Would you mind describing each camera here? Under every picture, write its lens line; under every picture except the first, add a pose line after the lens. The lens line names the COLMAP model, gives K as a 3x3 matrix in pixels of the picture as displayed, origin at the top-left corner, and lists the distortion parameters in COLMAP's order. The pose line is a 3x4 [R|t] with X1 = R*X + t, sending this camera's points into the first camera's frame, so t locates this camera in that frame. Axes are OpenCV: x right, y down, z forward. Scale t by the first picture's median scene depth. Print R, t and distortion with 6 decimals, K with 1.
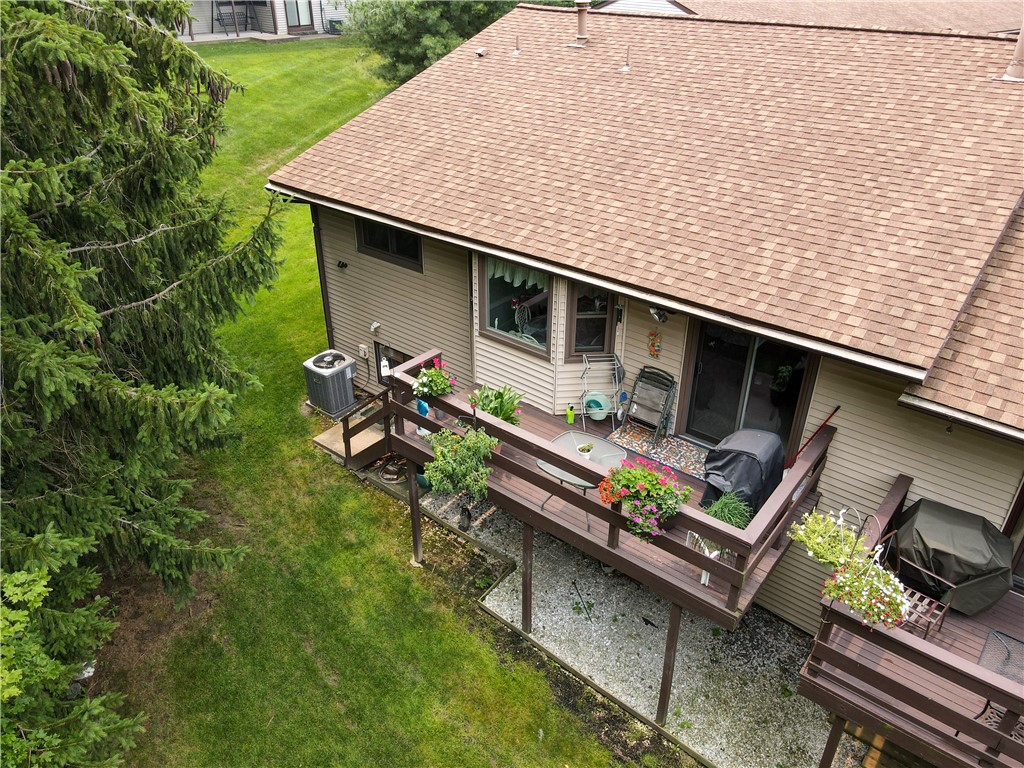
lens RADIAL K [[744.8, 0, 513.6], [0, 744.8, 381.1], [0, 0, 1]] dist [0.001901, 0.007849]
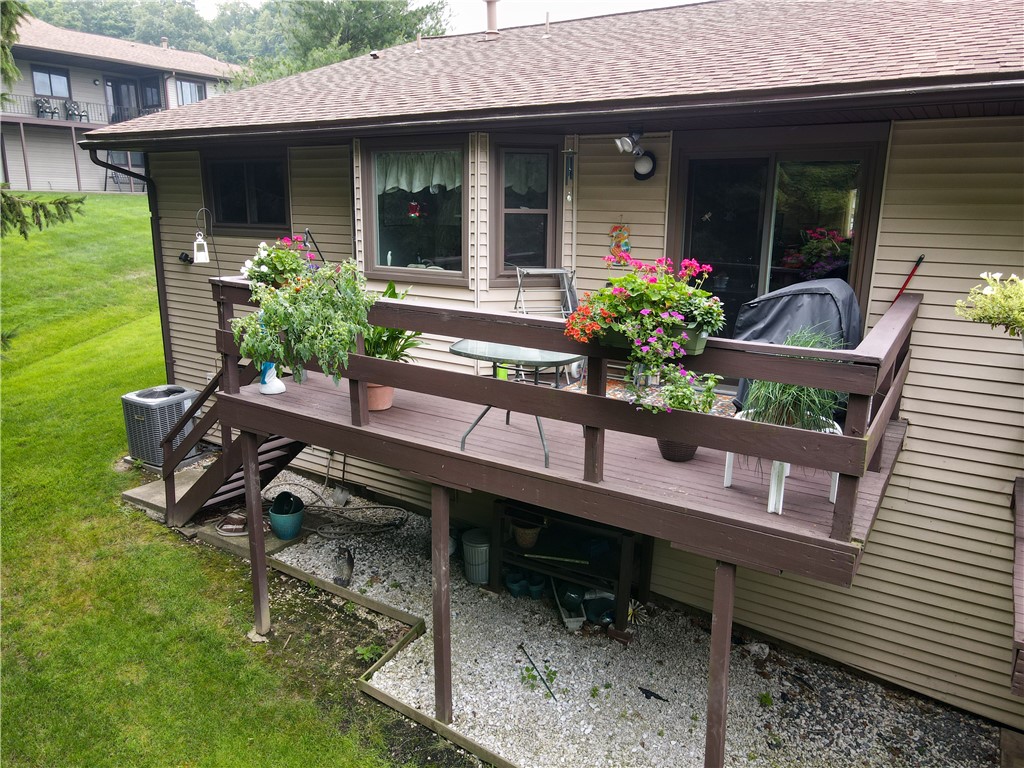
lens RADIAL K [[740.5, 0, 512.0], [0, 740.5, 384.0], [0, 0, 1]] dist [0.035160, -0.028324]
pose [[0.993537, -0.022483, 0.111259, 0.011189], [0.053047, 0.958531, -0.280009, 0.241509], [-0.100350, 0.284101, 0.953528, 0.368038]]
